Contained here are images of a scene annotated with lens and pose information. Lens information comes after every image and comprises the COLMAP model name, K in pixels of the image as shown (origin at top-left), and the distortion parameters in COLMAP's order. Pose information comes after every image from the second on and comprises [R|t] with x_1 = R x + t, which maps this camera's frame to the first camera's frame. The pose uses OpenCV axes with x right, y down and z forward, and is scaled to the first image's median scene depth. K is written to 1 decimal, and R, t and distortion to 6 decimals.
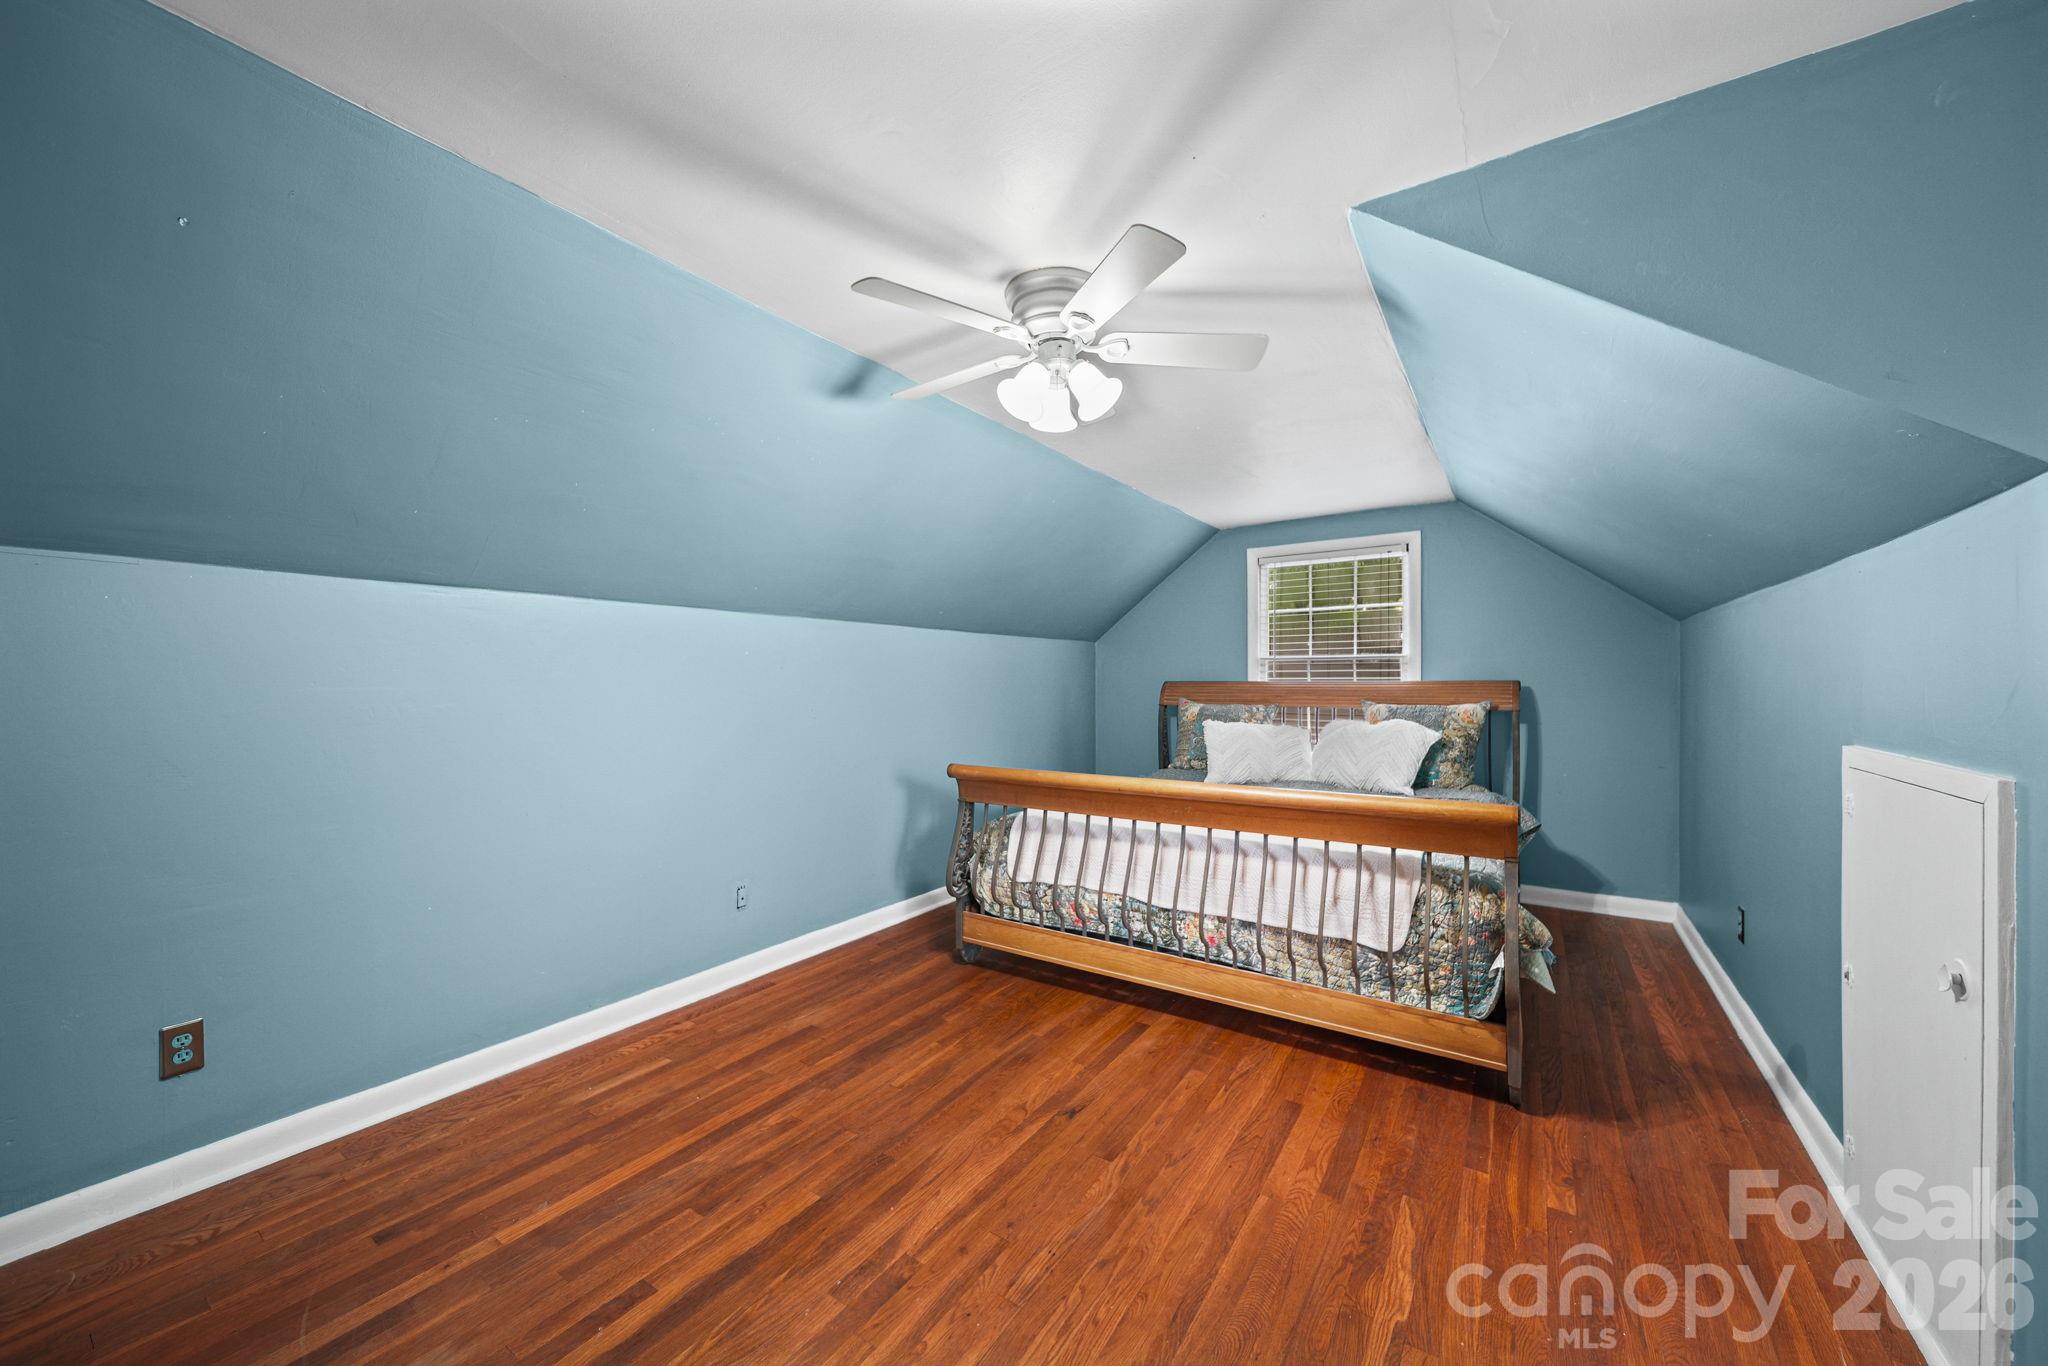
lens RADIAL K [[744.7, 0, 1037.2], [0, 744.7, 684.4], [0, 0, 1]] dist [-0.000557, -0.000666]
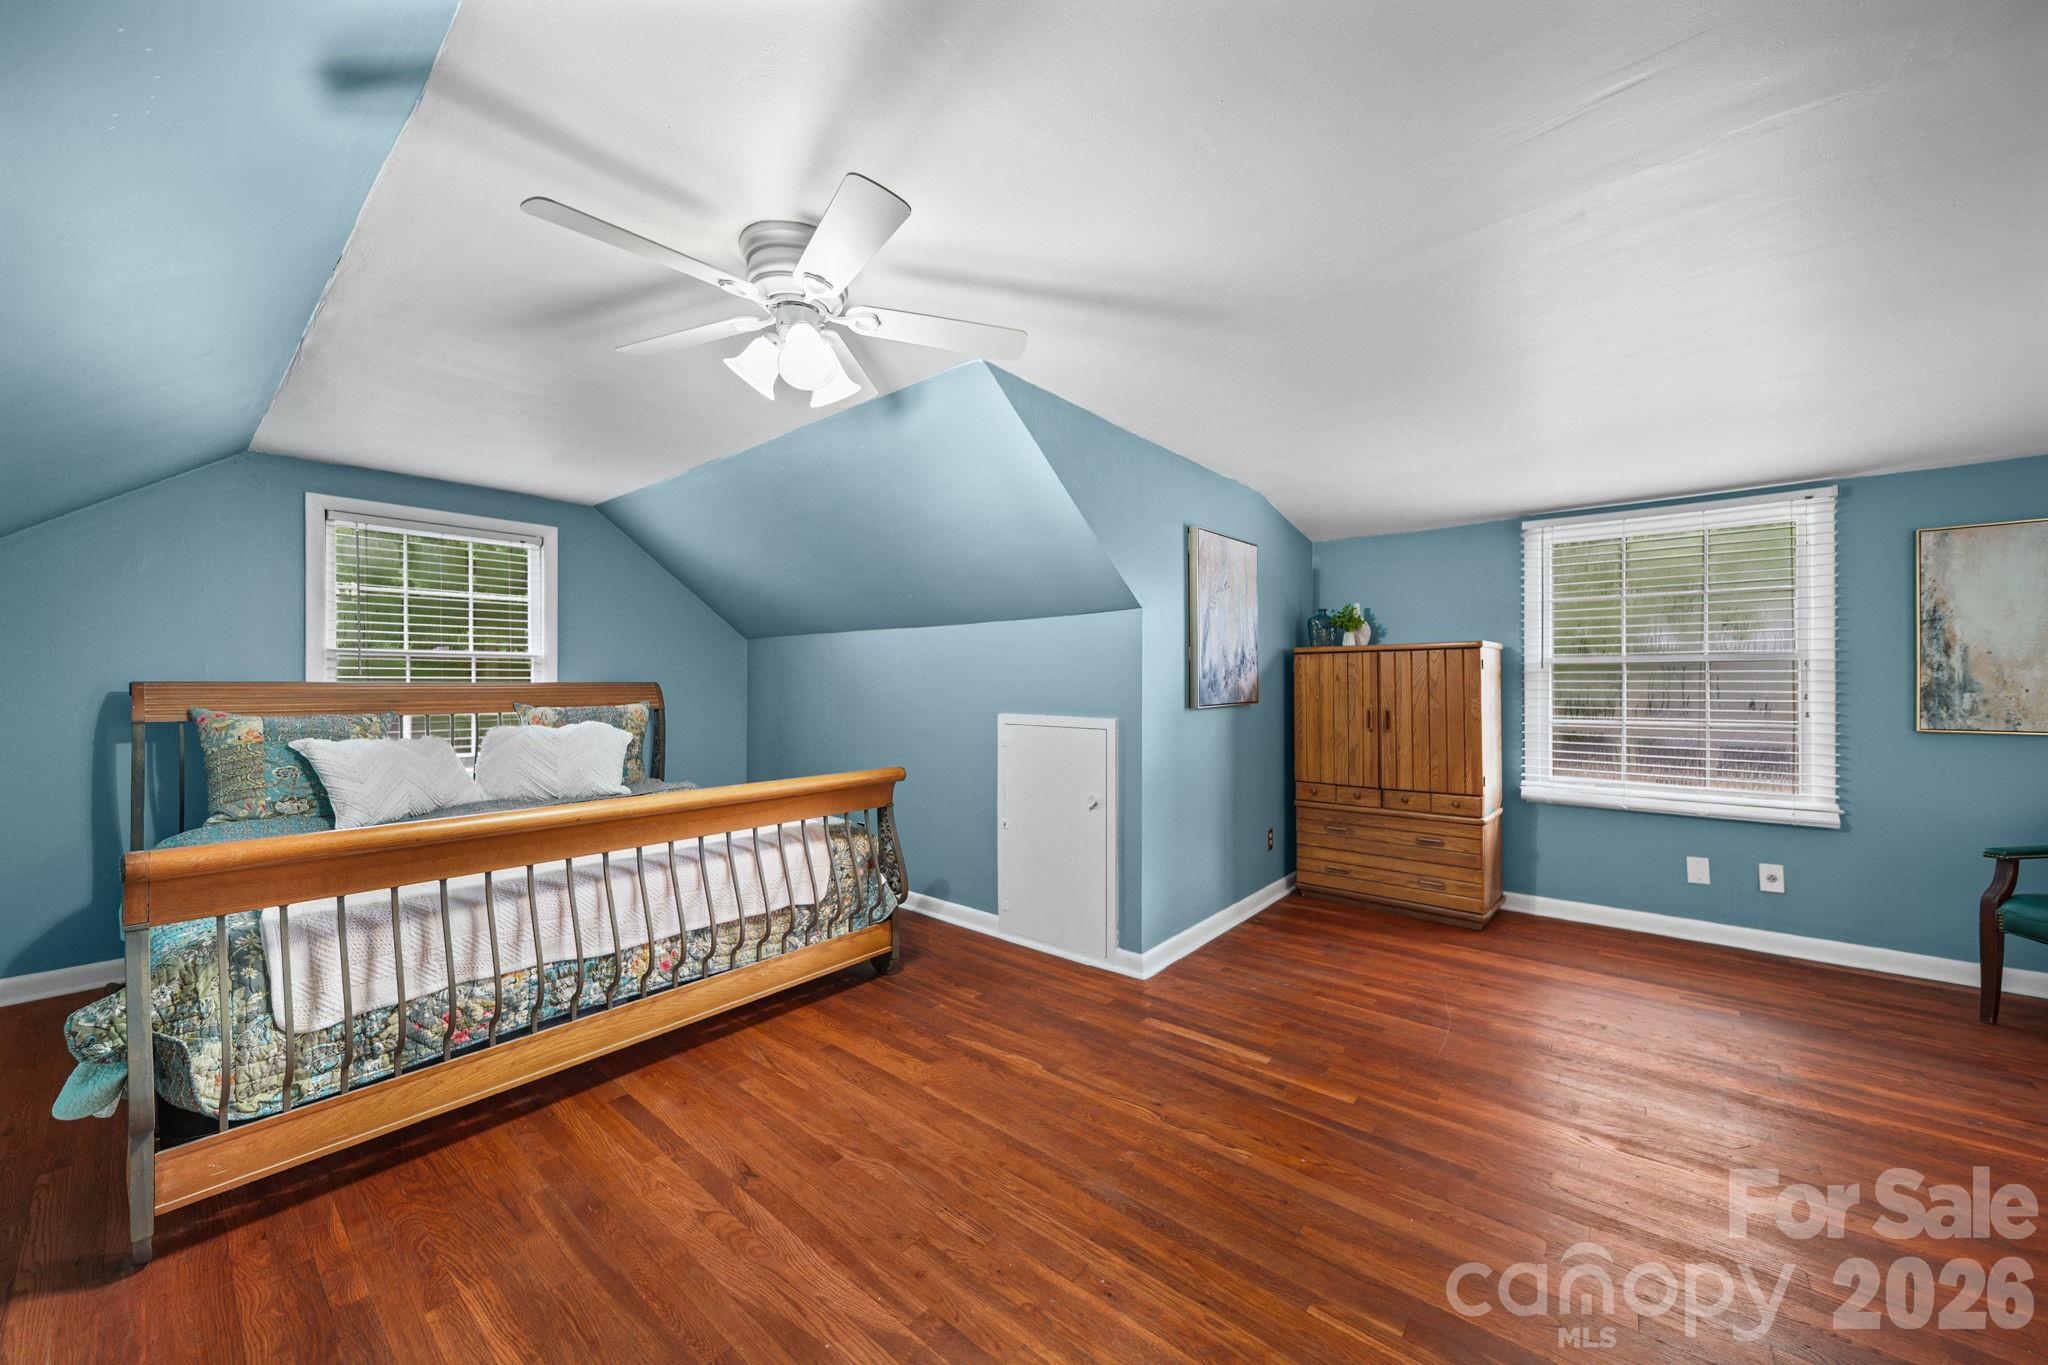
lens RADIAL K [[744.7, 0, 1041.1], [0, 744.7, 683.7], [0, 0, 1]] dist [-0.000557, -0.000666]
pose [[0.091202, 0.002785, 0.995828, -0.617771], [0.004458, 0.999985, -0.003205, 0.004642], [-0.995822, 0.004732, 0.091188, 0.450090]]
